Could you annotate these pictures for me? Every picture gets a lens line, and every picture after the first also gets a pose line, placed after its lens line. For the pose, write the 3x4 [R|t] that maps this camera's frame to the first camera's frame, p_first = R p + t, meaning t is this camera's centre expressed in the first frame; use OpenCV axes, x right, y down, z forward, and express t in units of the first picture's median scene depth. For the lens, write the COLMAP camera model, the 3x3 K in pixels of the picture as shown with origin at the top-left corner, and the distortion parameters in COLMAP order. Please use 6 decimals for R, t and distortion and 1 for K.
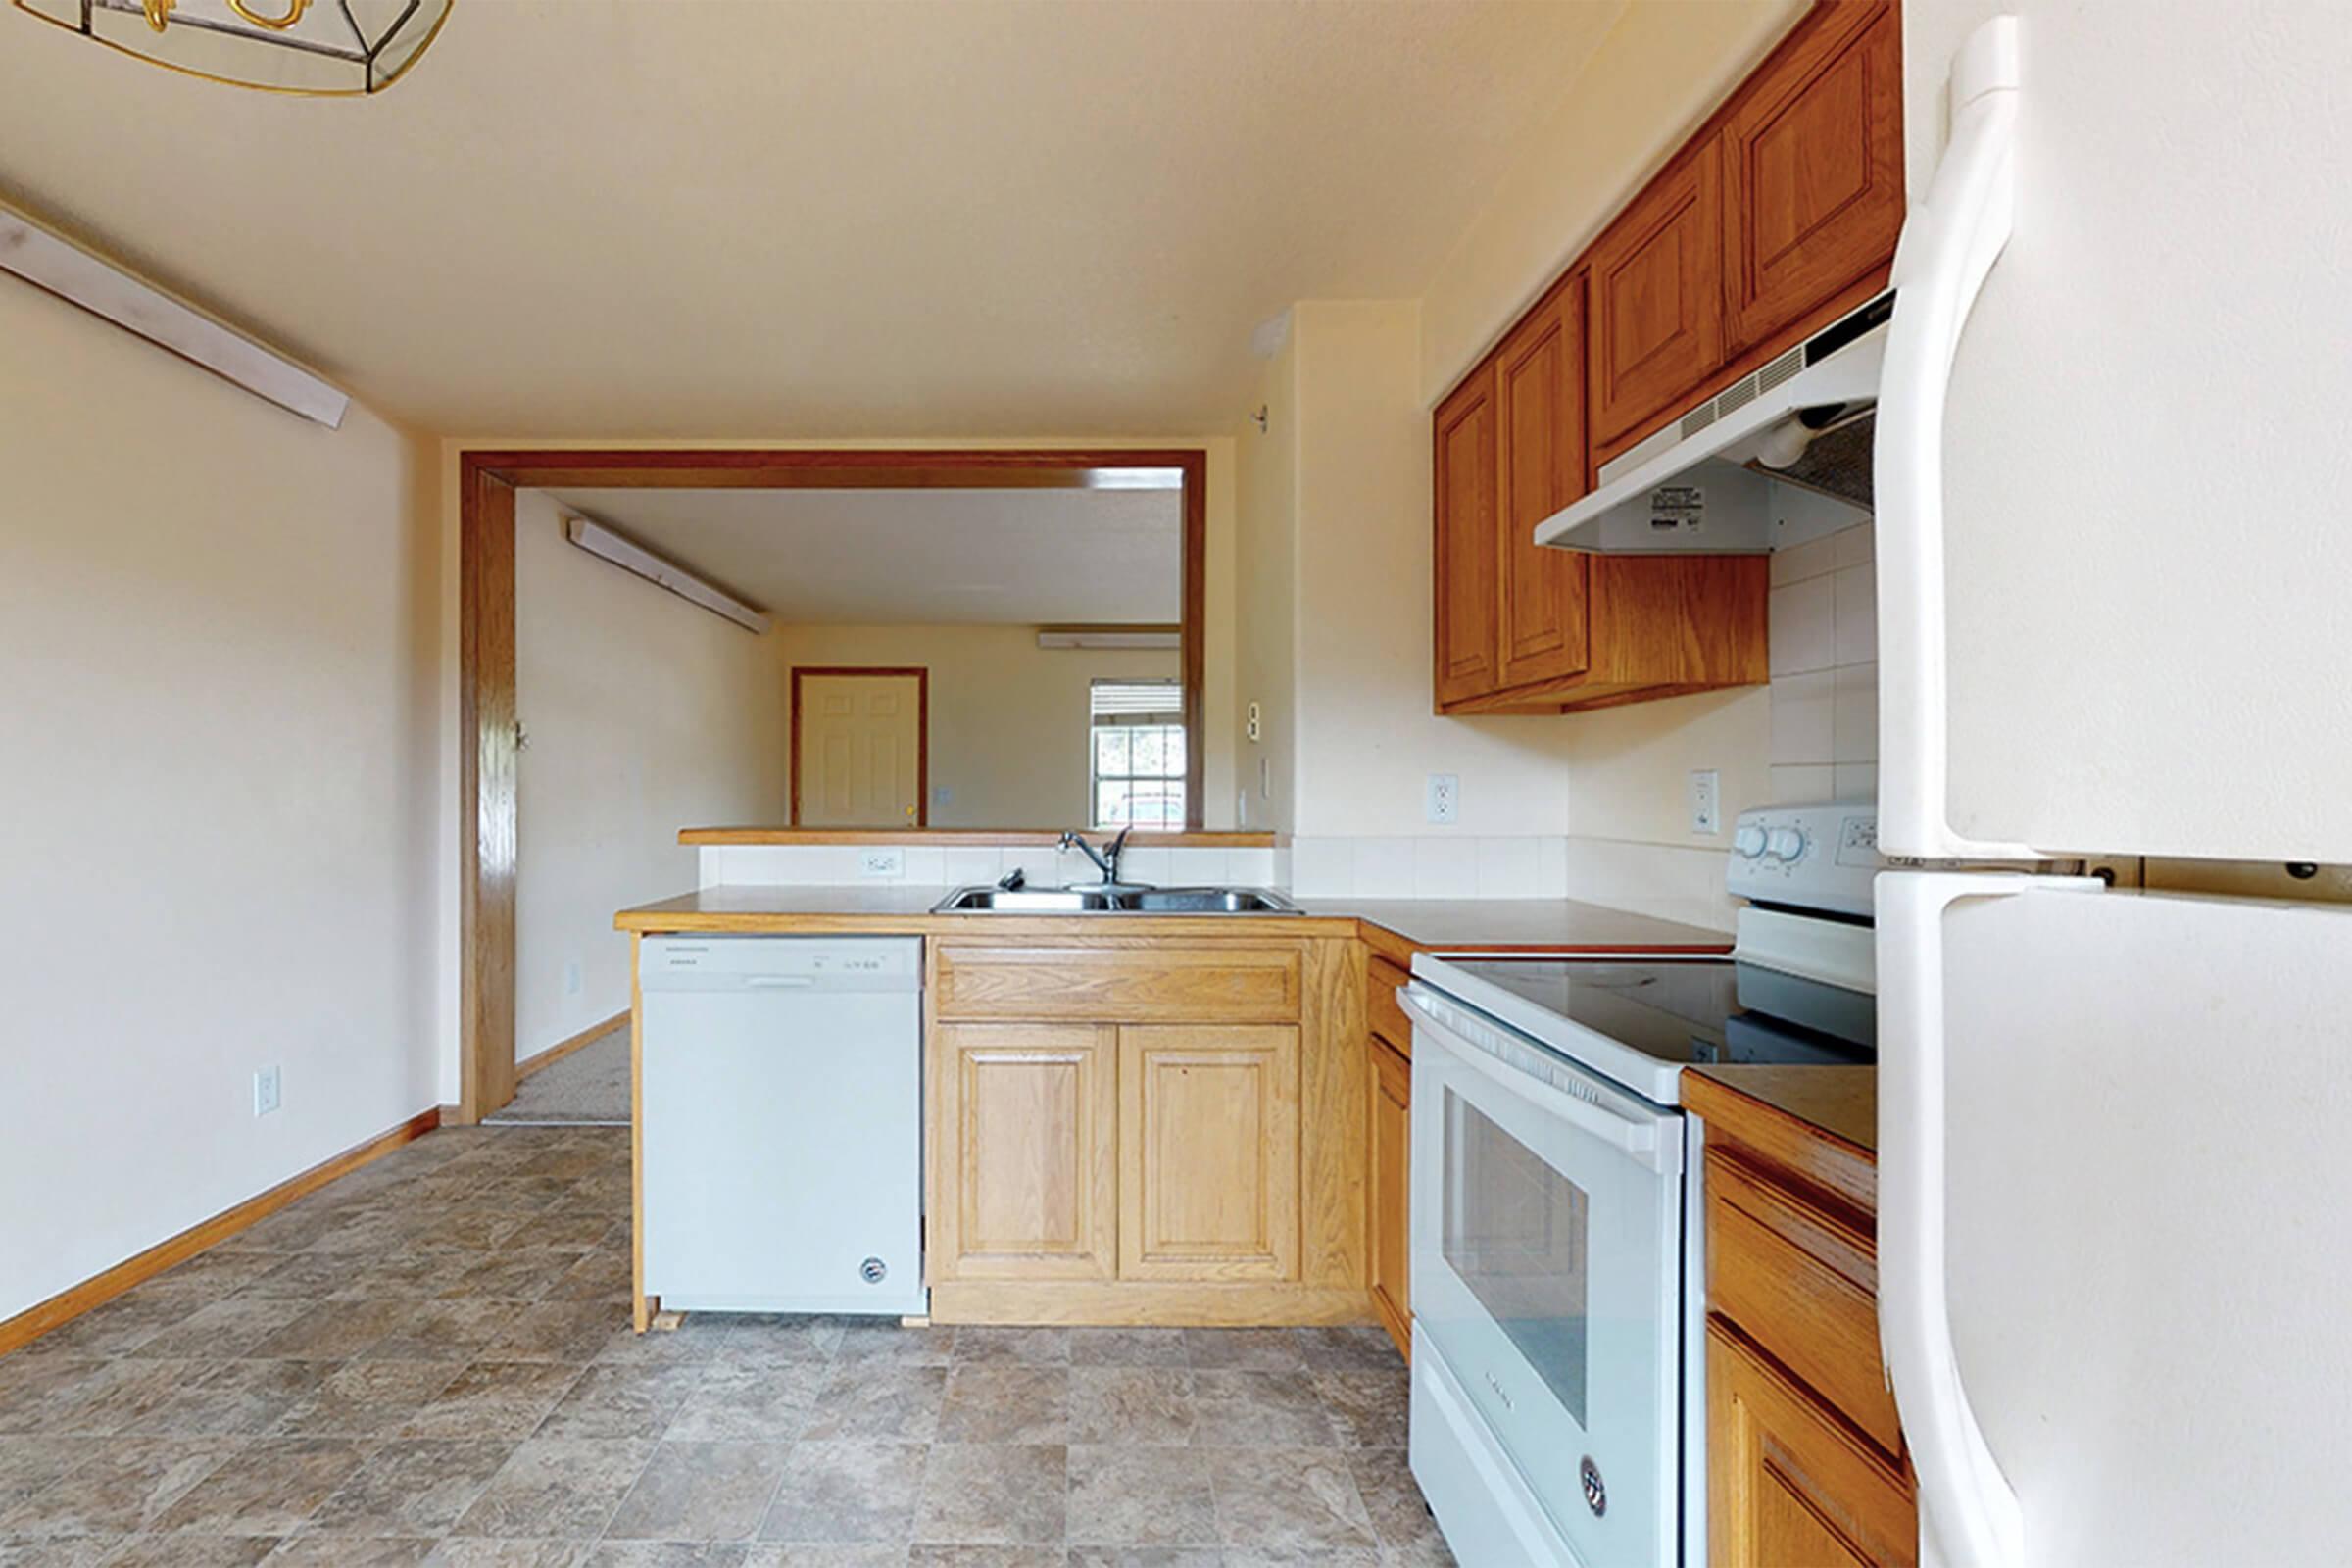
lens RADIAL K [[945.5, 0, 1190.2], [0, 945.5, 788.9], [0, 0, 1]] dist [0.001826, 0.000295]
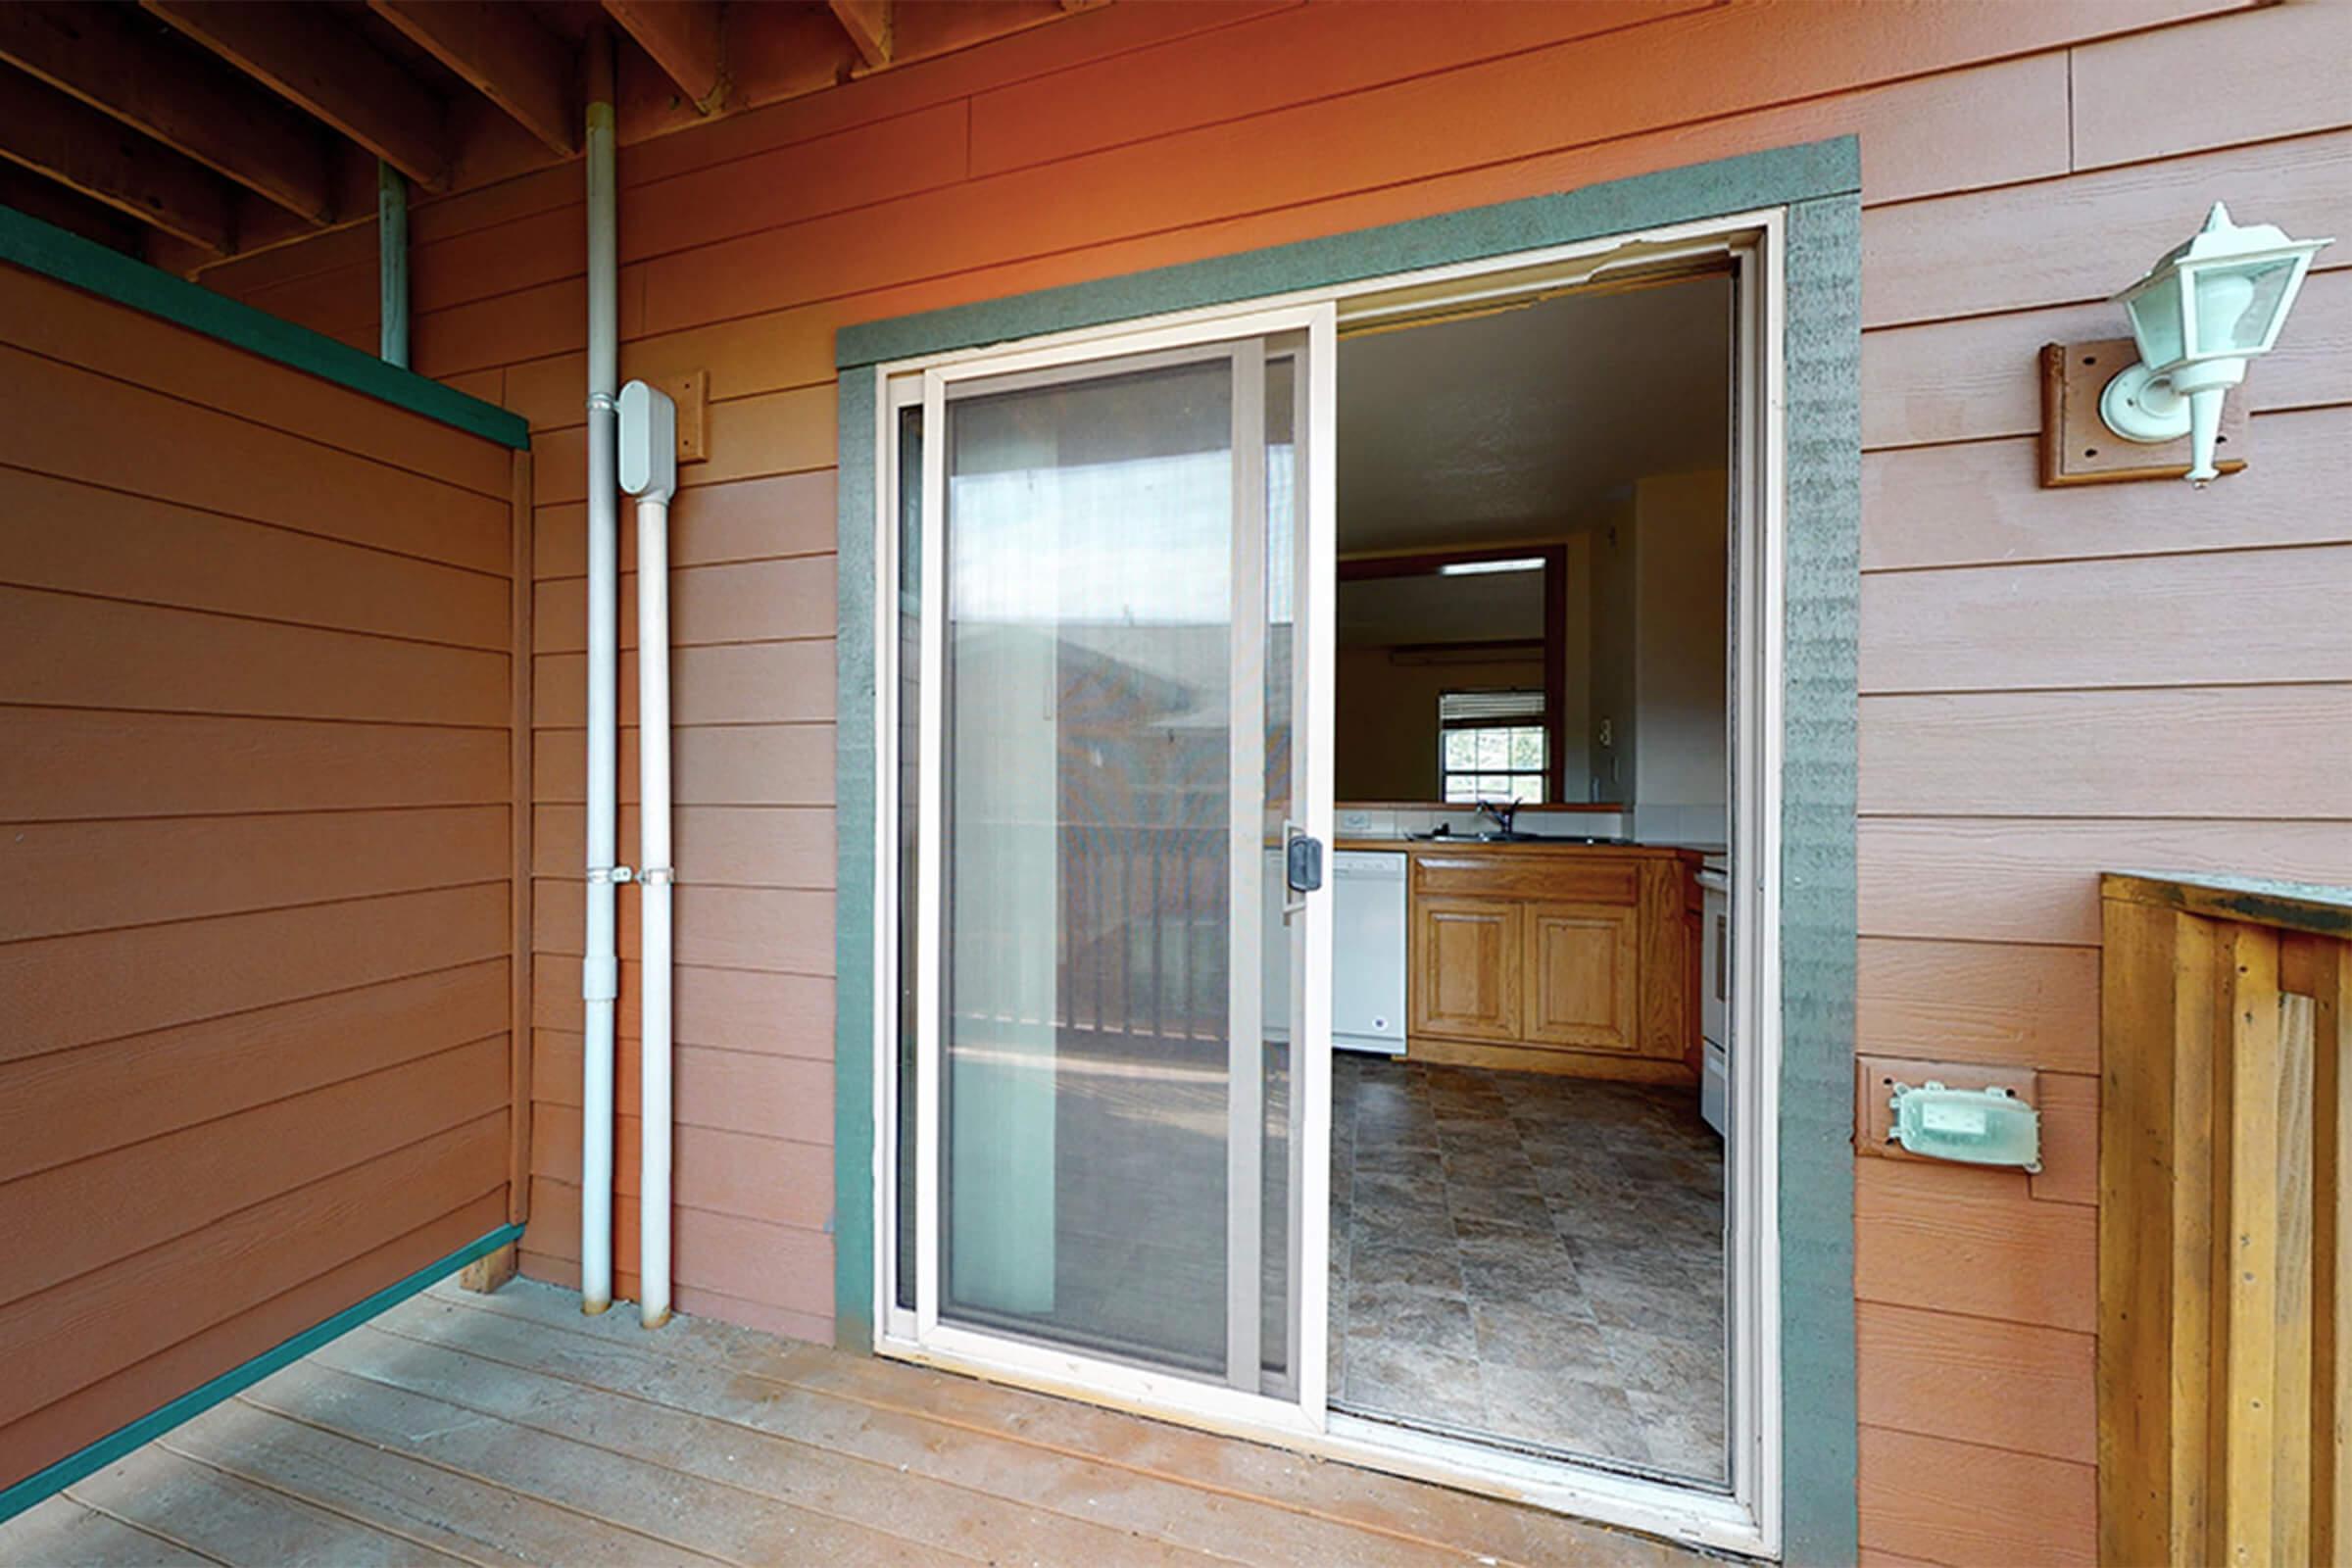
lens RADIAL K [[1017.7, 0, 992.7], [0, 1017.7, 786.7], [0, 0, 1]] dist [0.001874, 0.000013]
pose [[0.897238, 0.002494, -0.441541, -0.126785], [-0.003041, 0.999995, -0.000531, 0.027493], [0.441538, 0.001820, 0.897241, -1.235192]]
